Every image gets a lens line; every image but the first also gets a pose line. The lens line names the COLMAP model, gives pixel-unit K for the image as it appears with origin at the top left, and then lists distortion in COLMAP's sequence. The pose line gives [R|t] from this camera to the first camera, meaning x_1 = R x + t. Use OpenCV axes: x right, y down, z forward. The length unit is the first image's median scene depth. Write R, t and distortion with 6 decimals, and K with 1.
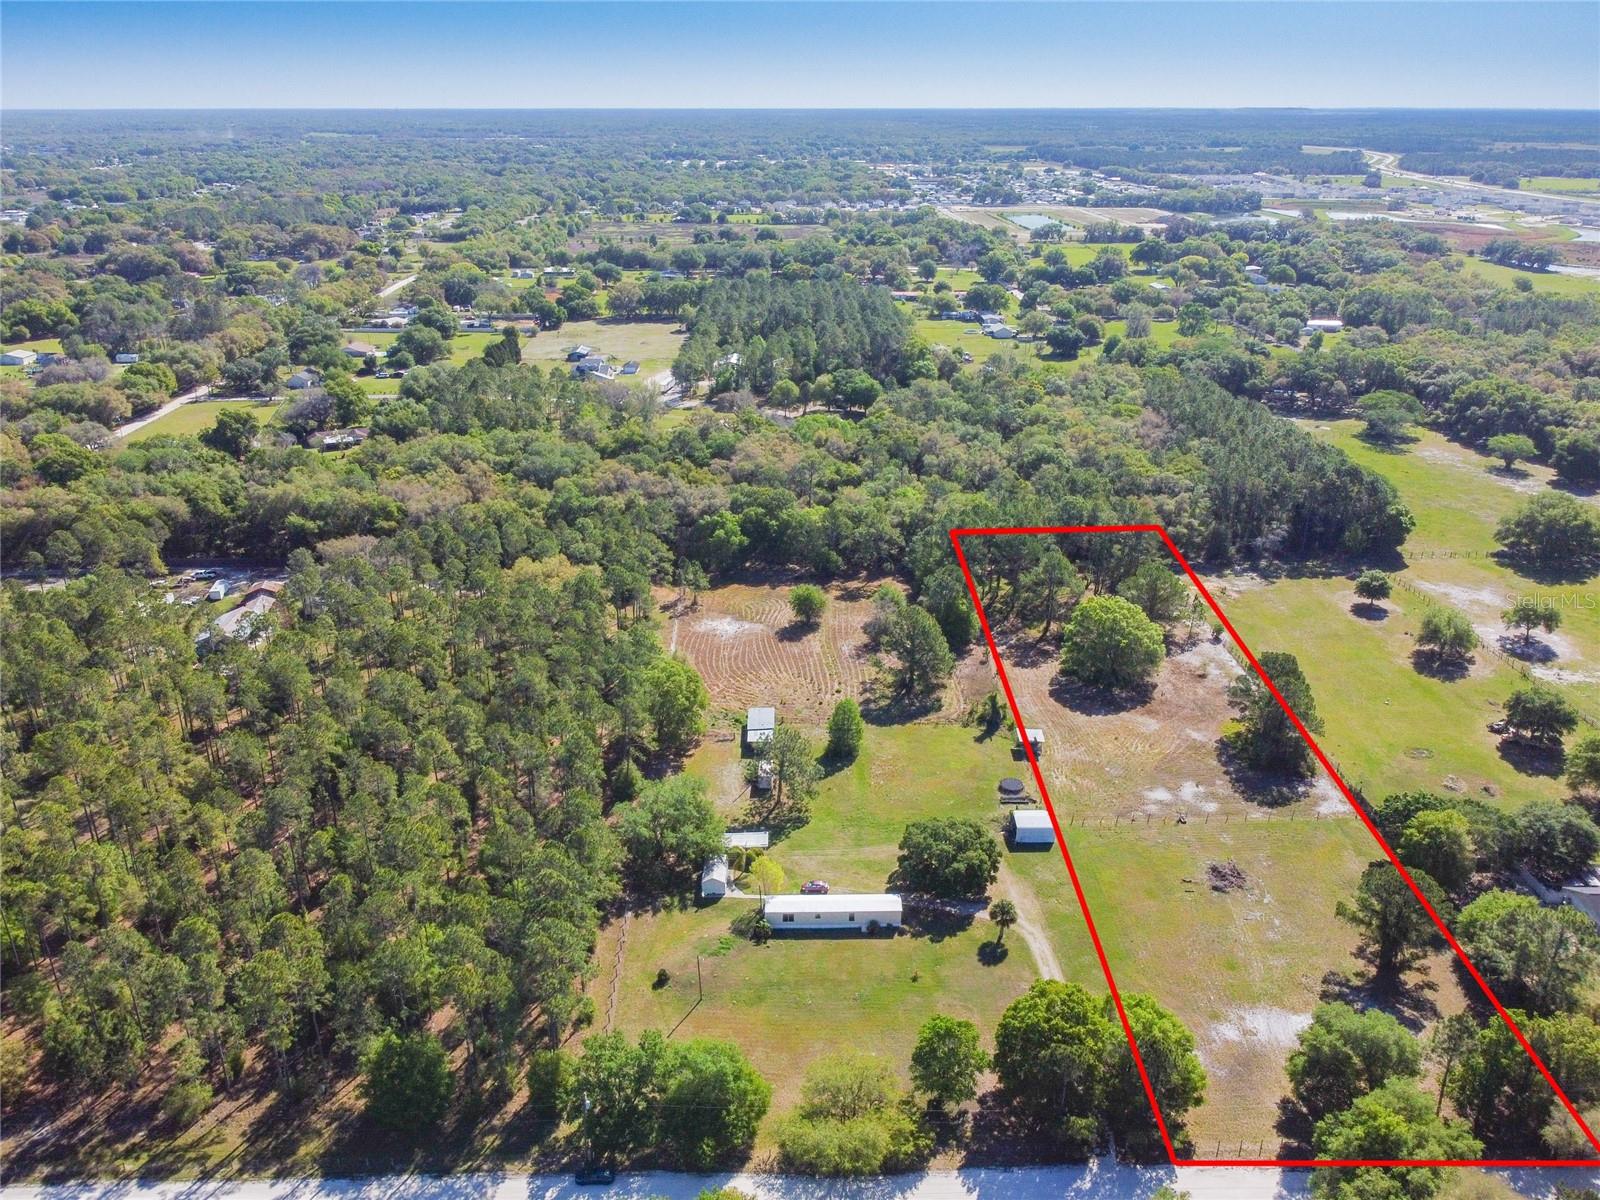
lens RADIAL K [[1233.6, 0, 797.3], [0, 1233.6, 594.7], [0, 0, 1]] dist [0.002711, -0.002266]
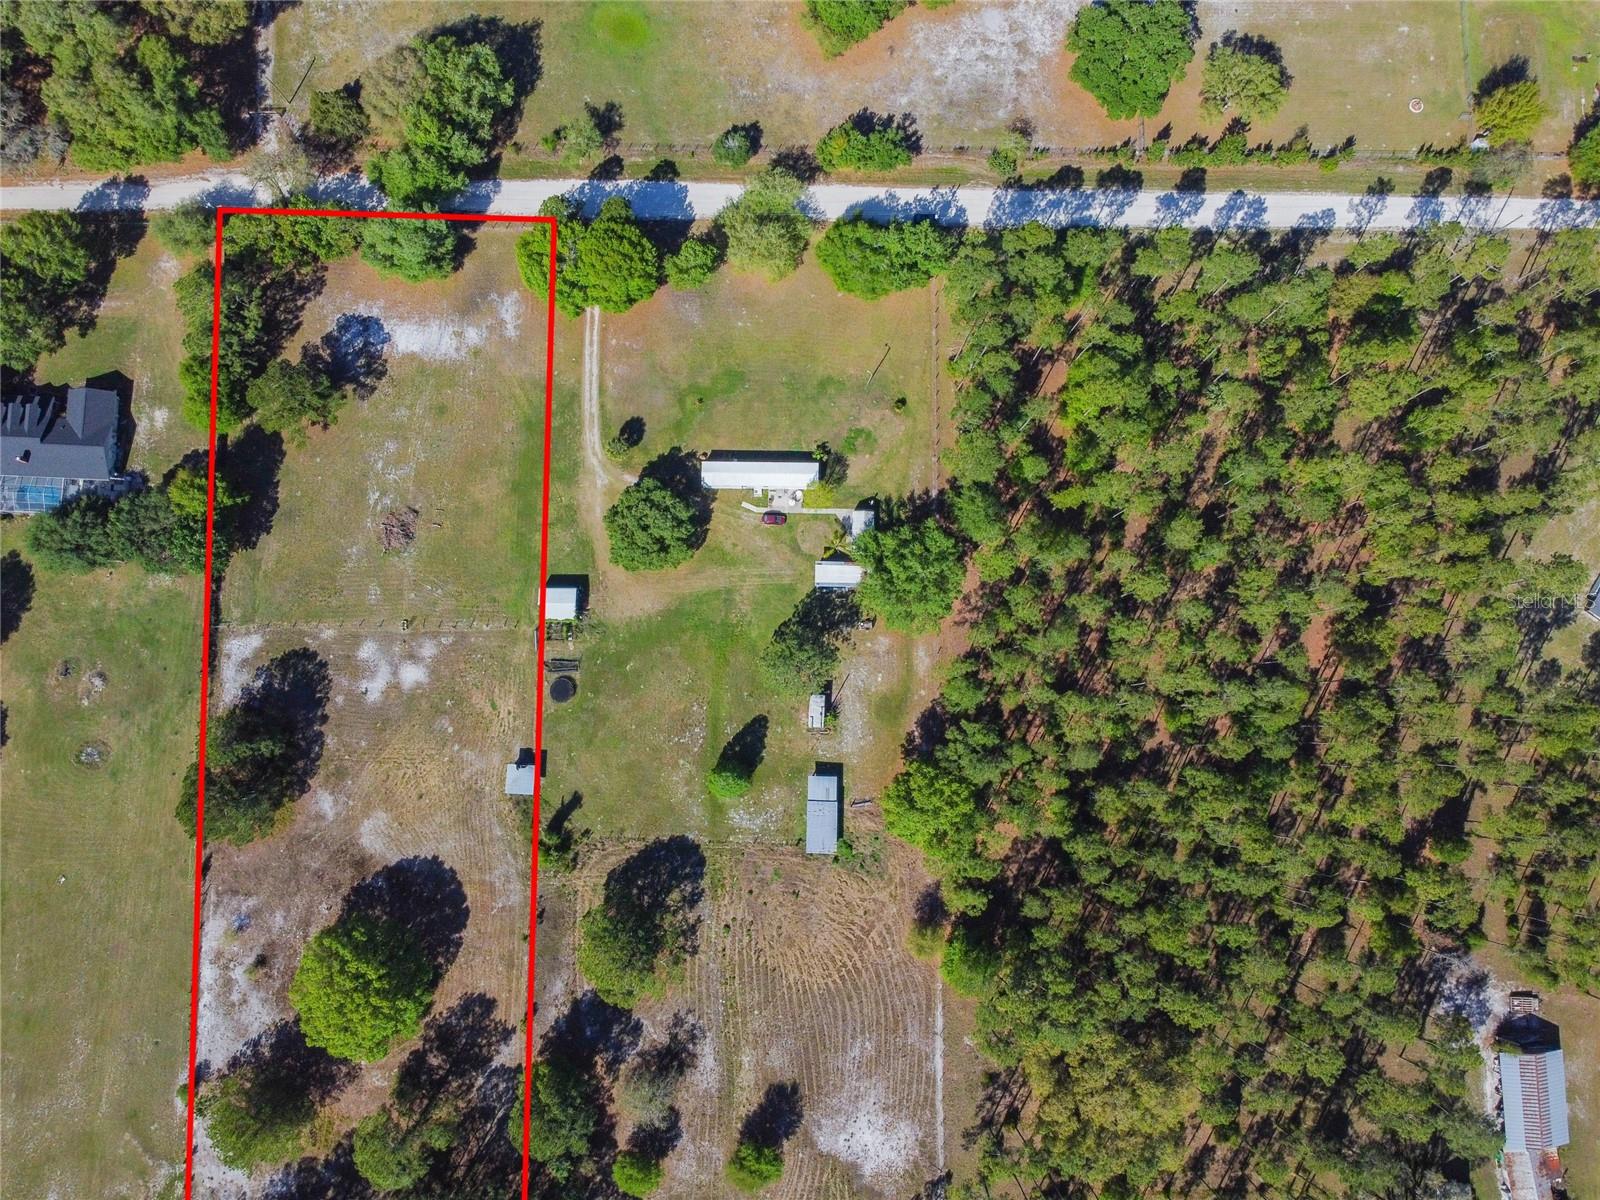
lens RADIAL K [[1233.6, 0, 797.3], [0, 1233.6, 594.7], [0, 0, 1]] dist [0.002711, -0.002266]
pose [[-0.999191, -0.030407, -0.026335, 0.012063], [-0.016735, -0.281128, 0.959524, -0.506335], [-0.036580, 0.959188, 0.280392, 0.438890]]
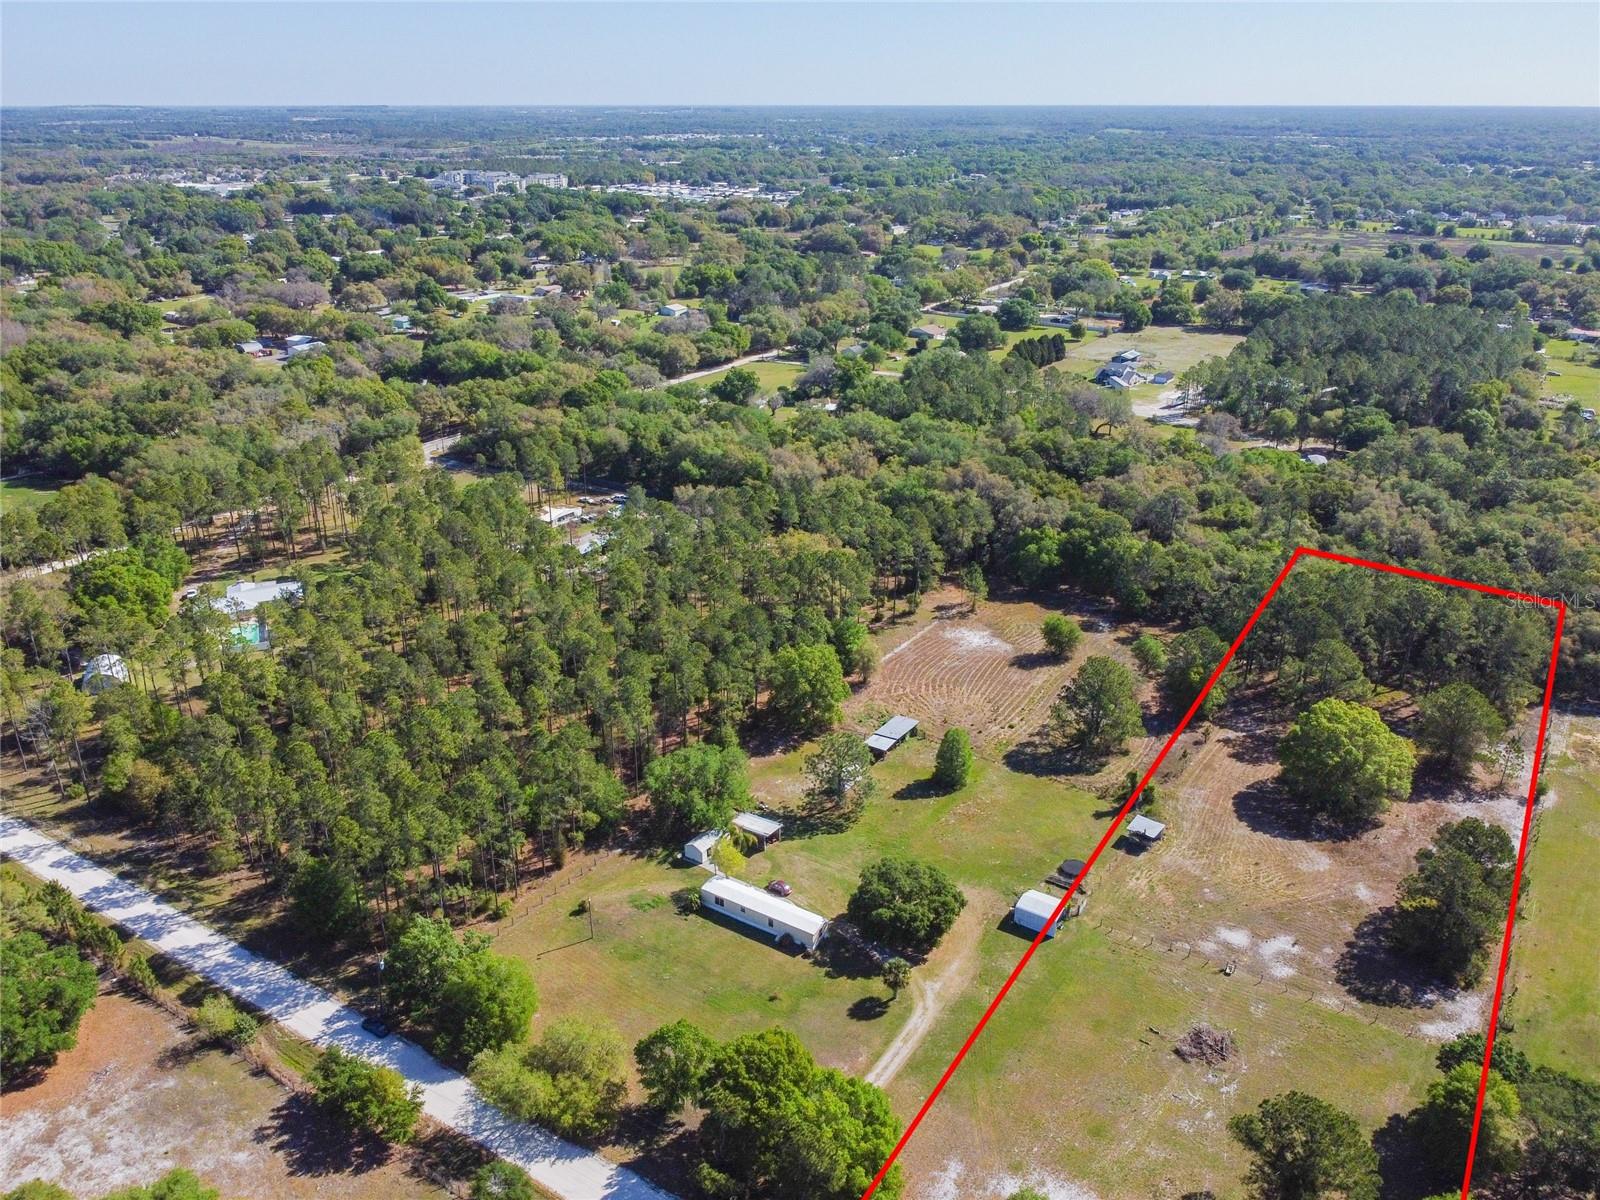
lens RADIAL K [[1237.1, 0, 797.8], [0, 1237.1, 597.5], [0, 0, 1]] dist [0.004660, -0.006340]
pose [[0.823230, 0.212073, -0.526609, 0.295317], [-0.210446, 0.975517, 0.063871, -0.034319], [0.527261, 0.058242, 0.847705, 0.085512]]
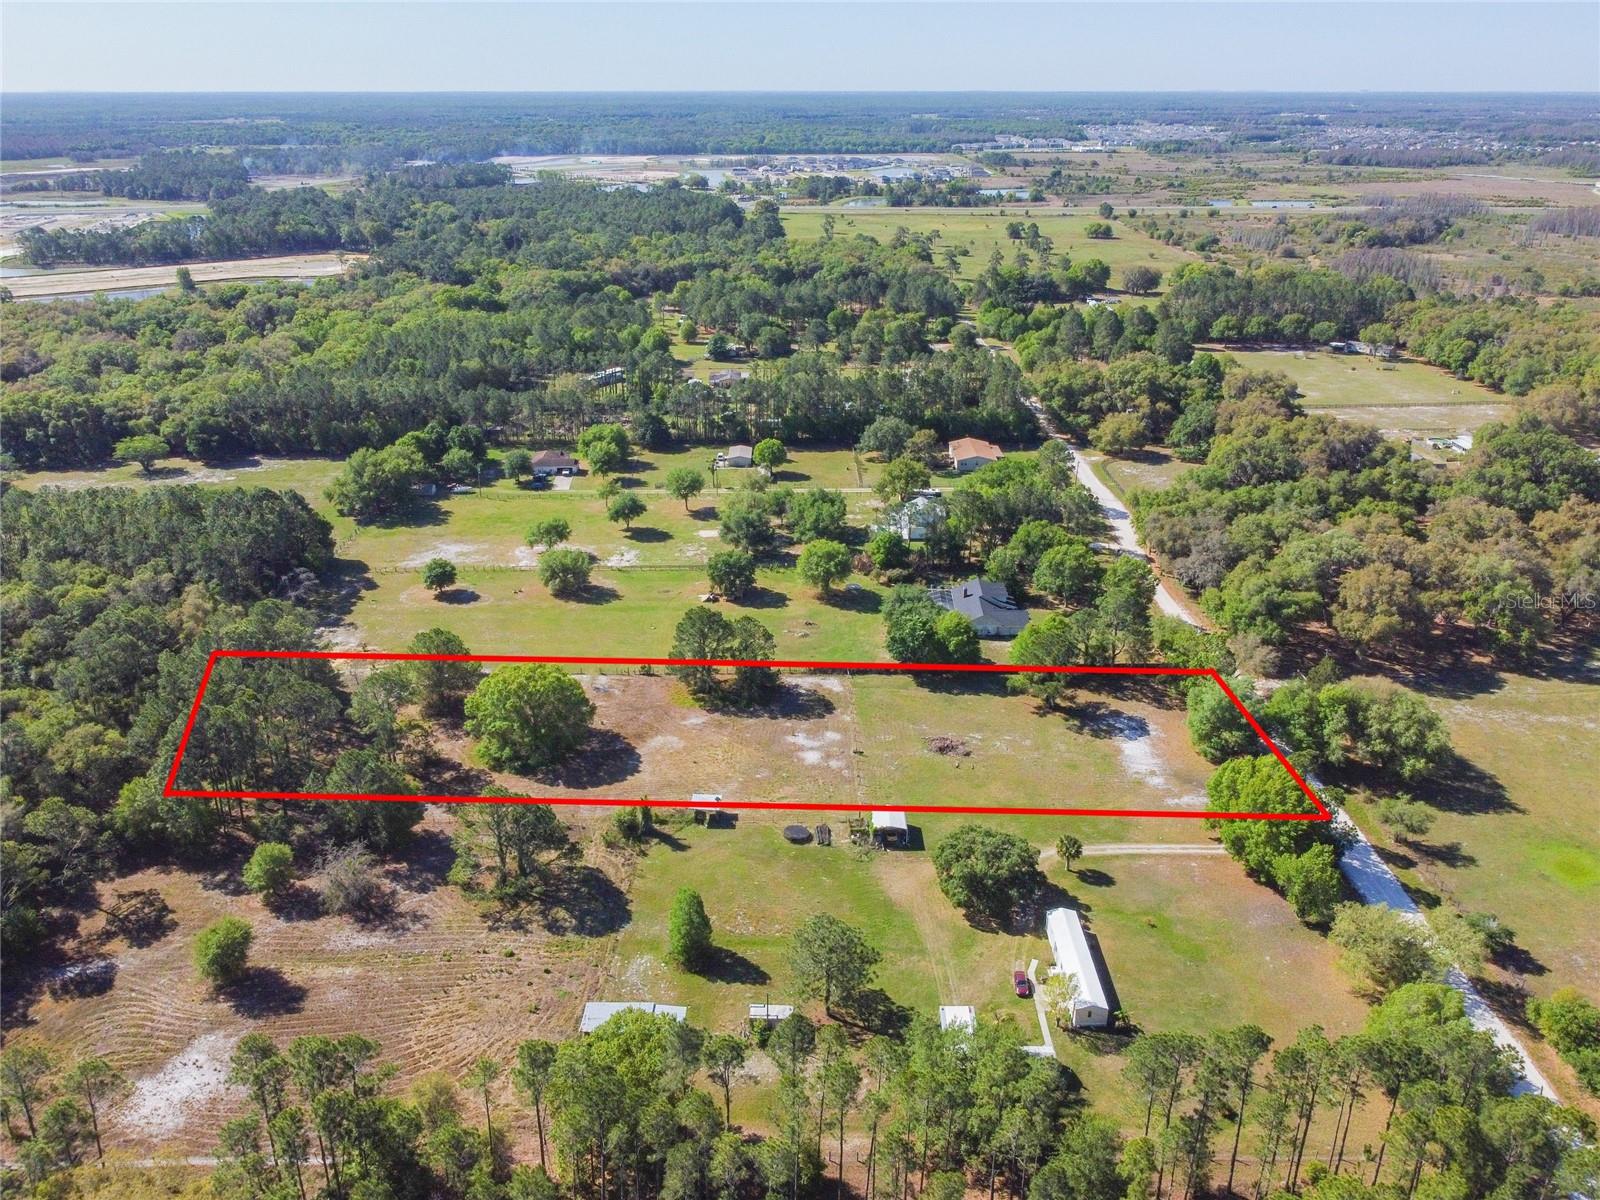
lens RADIAL K [[1233.6, 0, 797.3], [0, 1233.6, 594.7], [0, 0, 1]] dist [0.002711, -0.002266]
pose [[0.022356, -0.382658, 0.923620, -0.400178], [0.371808, 0.860767, 0.347619, -0.208784], [-0.928041, 0.335638, 0.161518, 0.536030]]
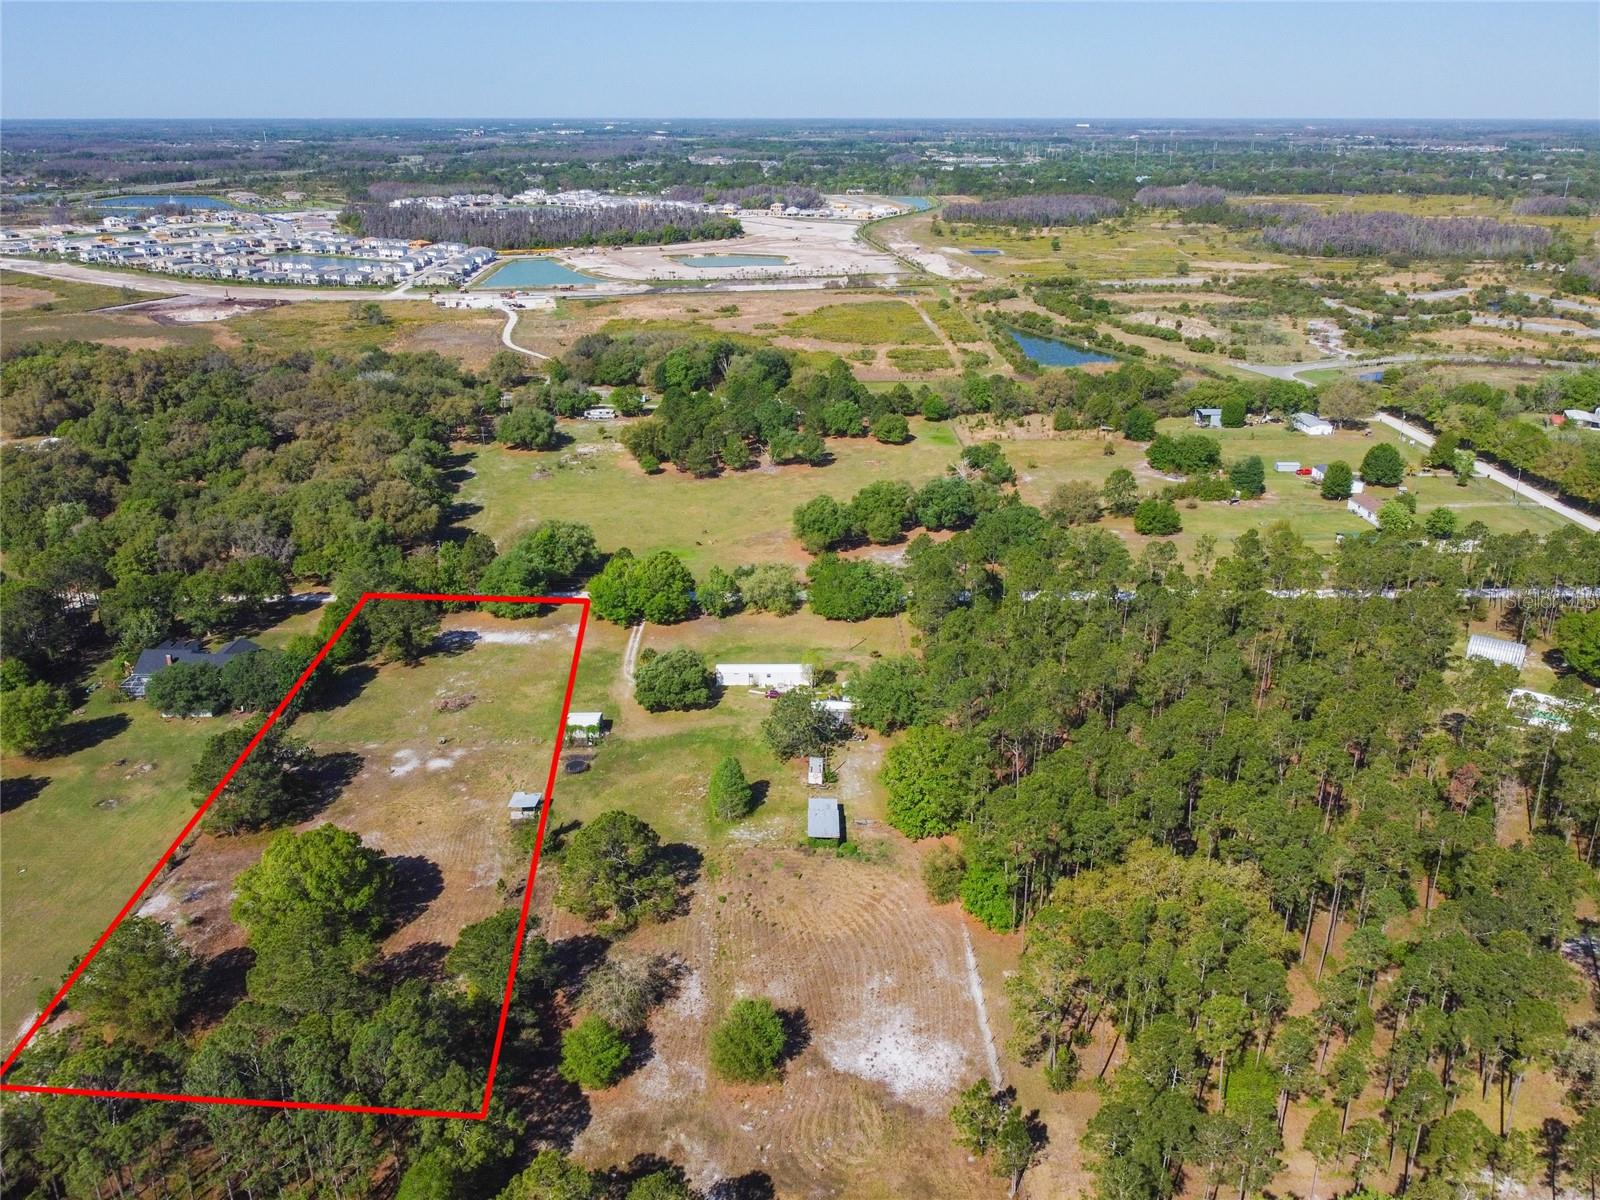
lens RADIAL K [[1248.5, 0, 797.2], [0, 1248.5, 593.8], [0, 0, 1]] dist [0.004233, -0.005308]
pose [[-0.999878, -0.007840, 0.013535, -0.015536], [0.003468, 0.732642, 0.680605, -0.443548], [-0.015252, 0.680569, -0.732525, 1.119400]]
